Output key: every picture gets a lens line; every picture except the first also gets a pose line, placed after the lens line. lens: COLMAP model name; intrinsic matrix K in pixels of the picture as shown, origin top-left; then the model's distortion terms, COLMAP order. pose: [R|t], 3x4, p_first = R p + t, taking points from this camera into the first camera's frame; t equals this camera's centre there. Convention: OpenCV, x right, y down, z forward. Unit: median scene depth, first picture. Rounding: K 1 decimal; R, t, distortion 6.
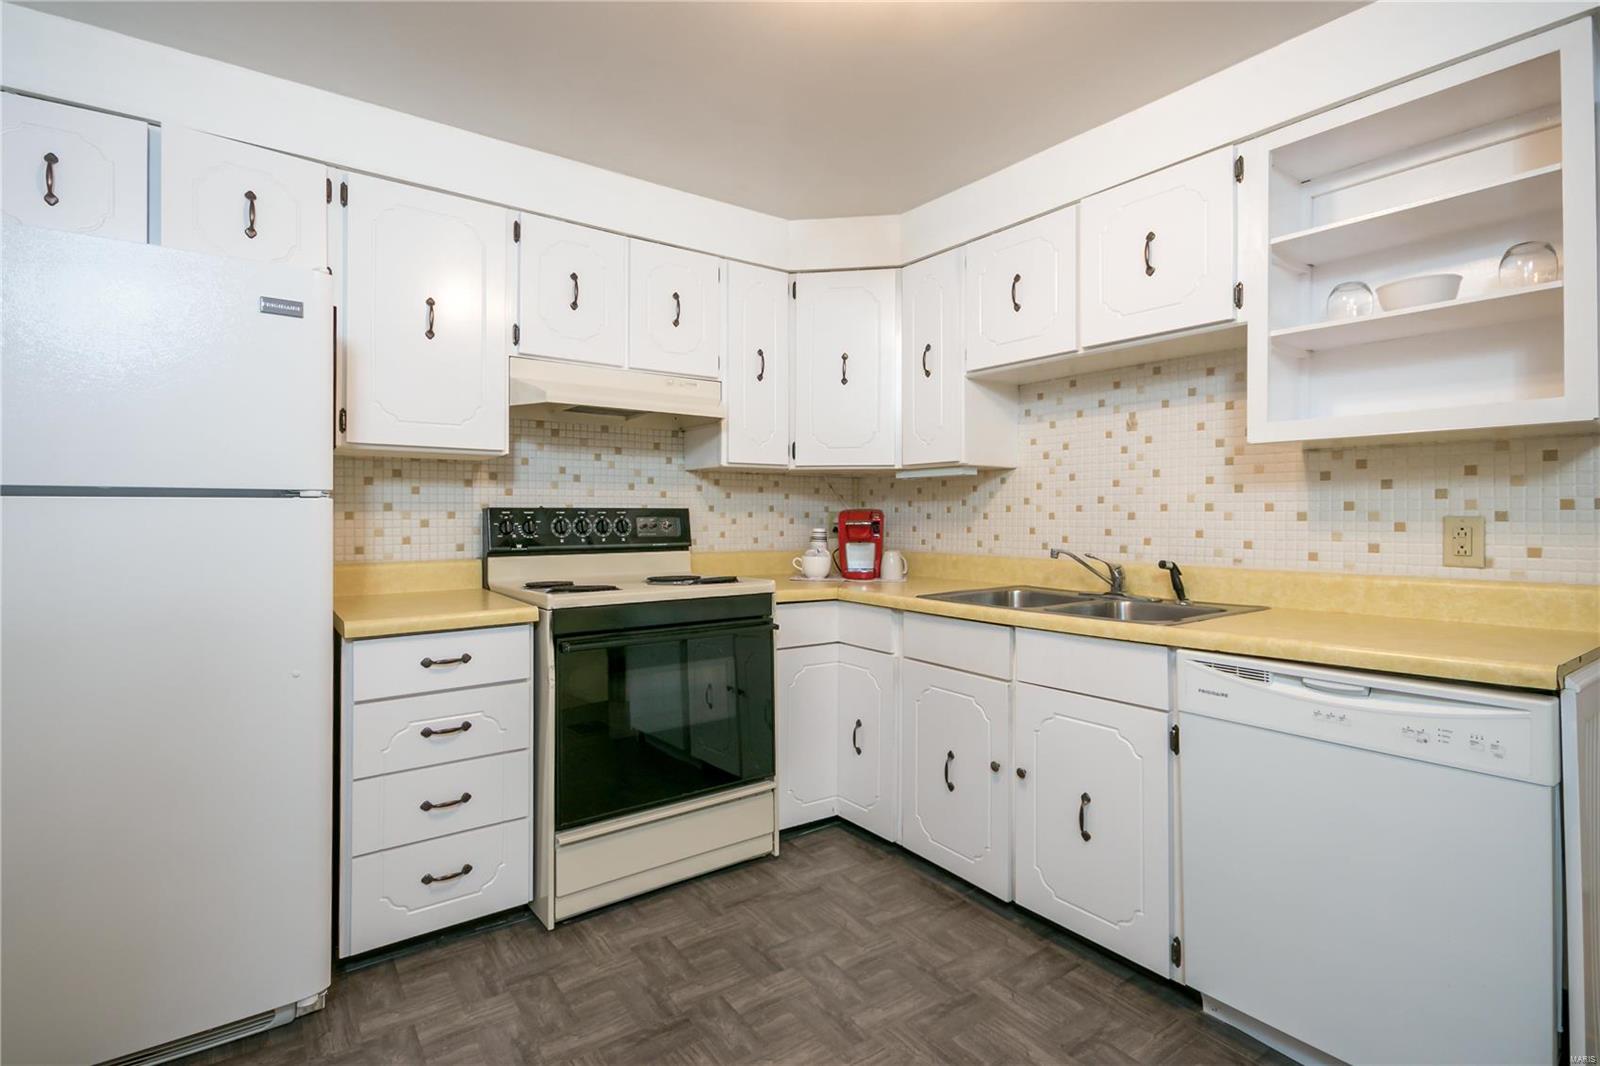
lens RADIAL K [[758.4, 0, 788.4], [0, 758.4, 503.6], [0, 0, 1]] dist [0.010128, 0.000952]
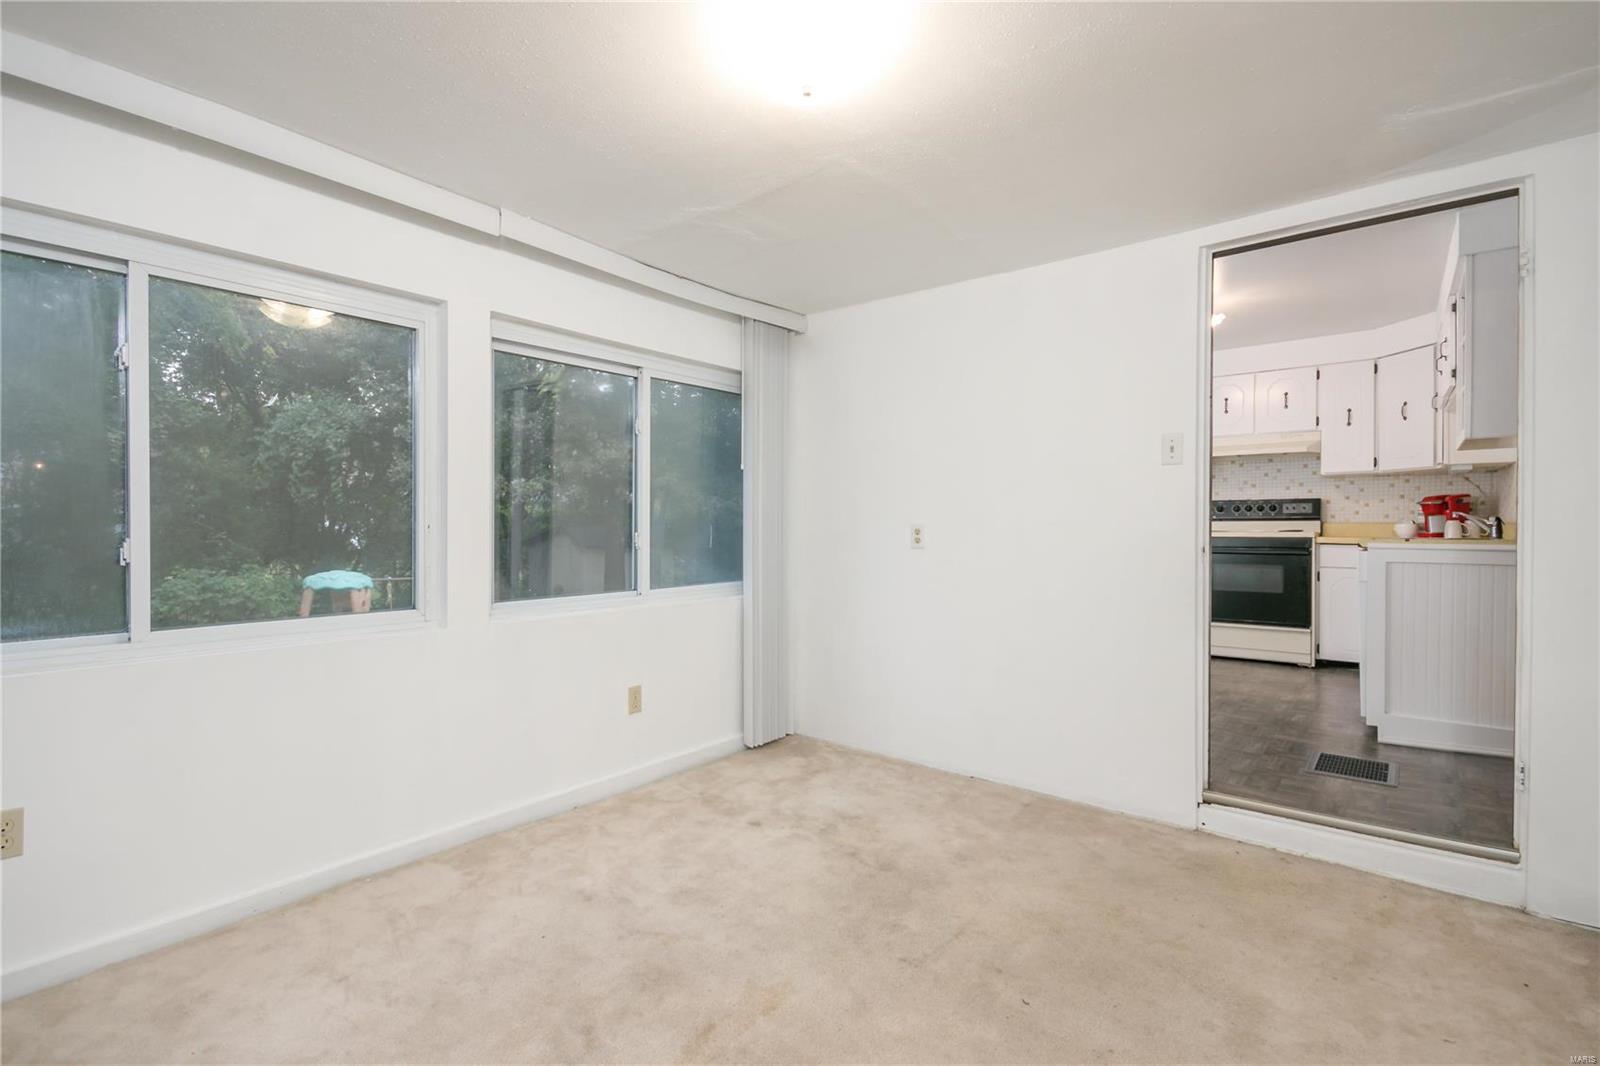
lens RADIAL K [[758.4, 0, 780.4], [0, 758.4, 530.8], [0, 0, 1]] dist [0.010128, 0.000952]
pose [[0.263564, 0.001841, -0.964640, 1.567248], [0.012500, 0.999908, 0.005323, 0.071146], [0.964561, -0.013461, 0.263516, -0.902787]]
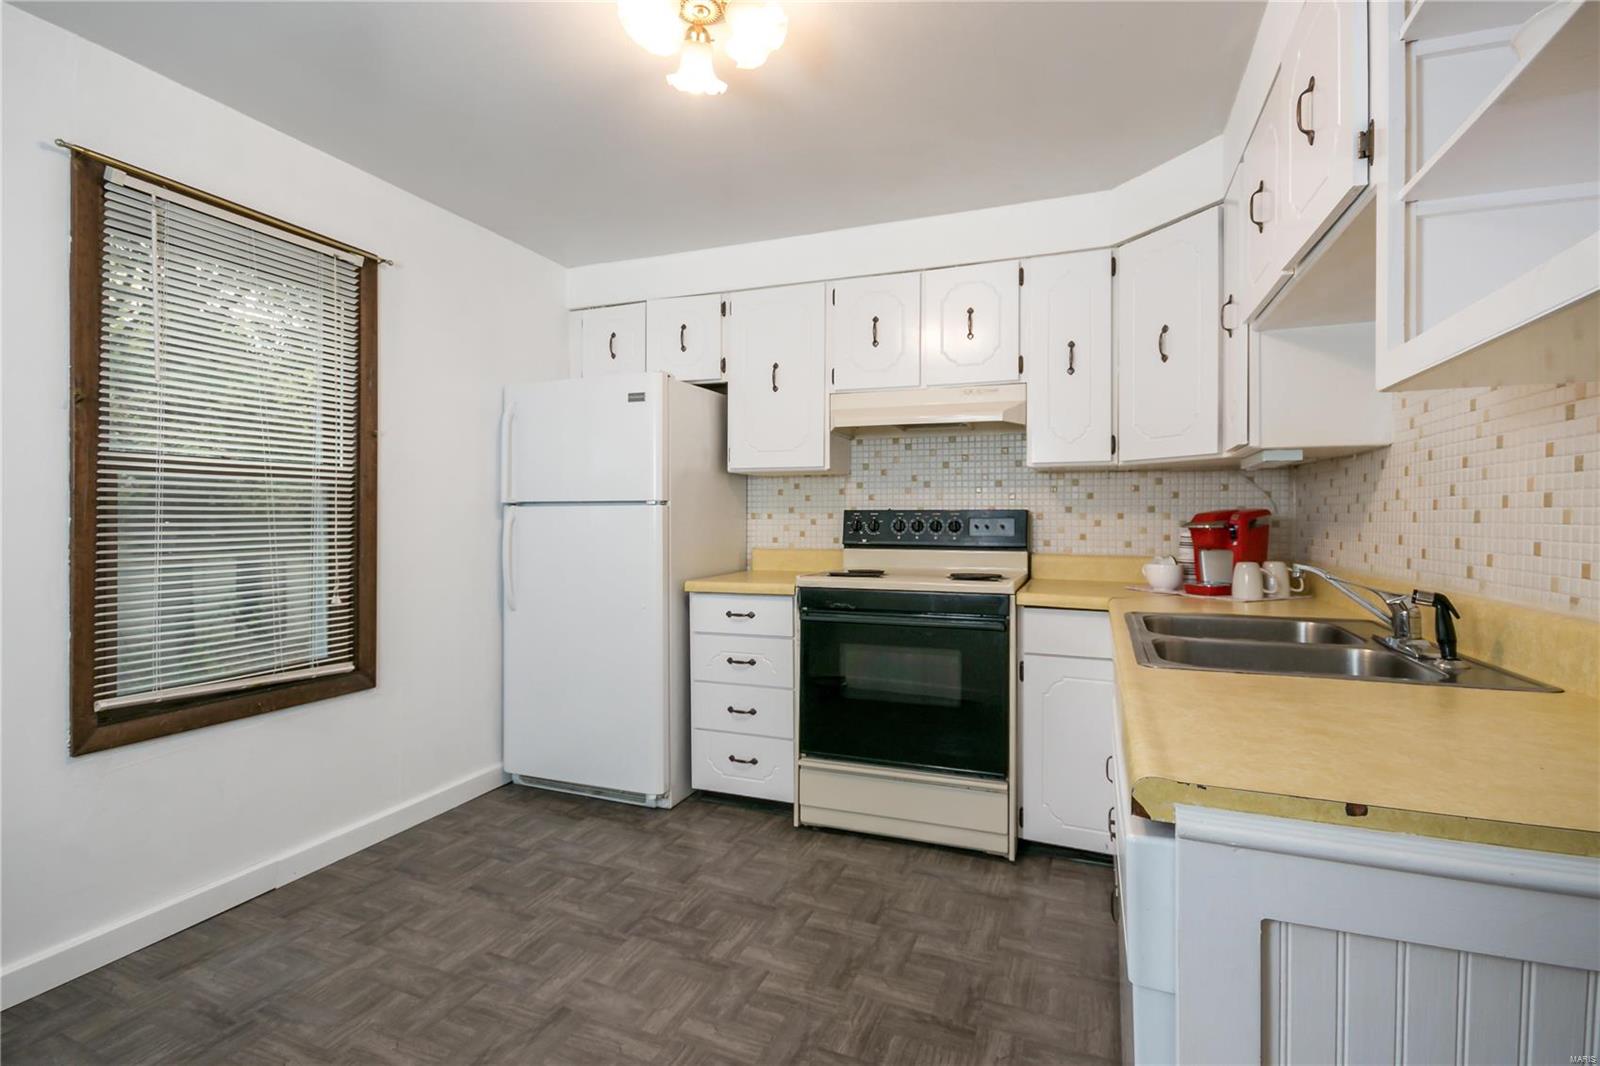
lens RADIAL K [[758.4, 0, 808.7], [0, 758.4, 510.5], [0, 0, 1]] dist [0.010128, 0.000952]
pose [[0.550221, -0.005804, -0.834999, 0.662677], [0.010051, 0.999949, -0.000328, 0.005817], [0.834959, -0.008212, 0.550251, 0.238152]]
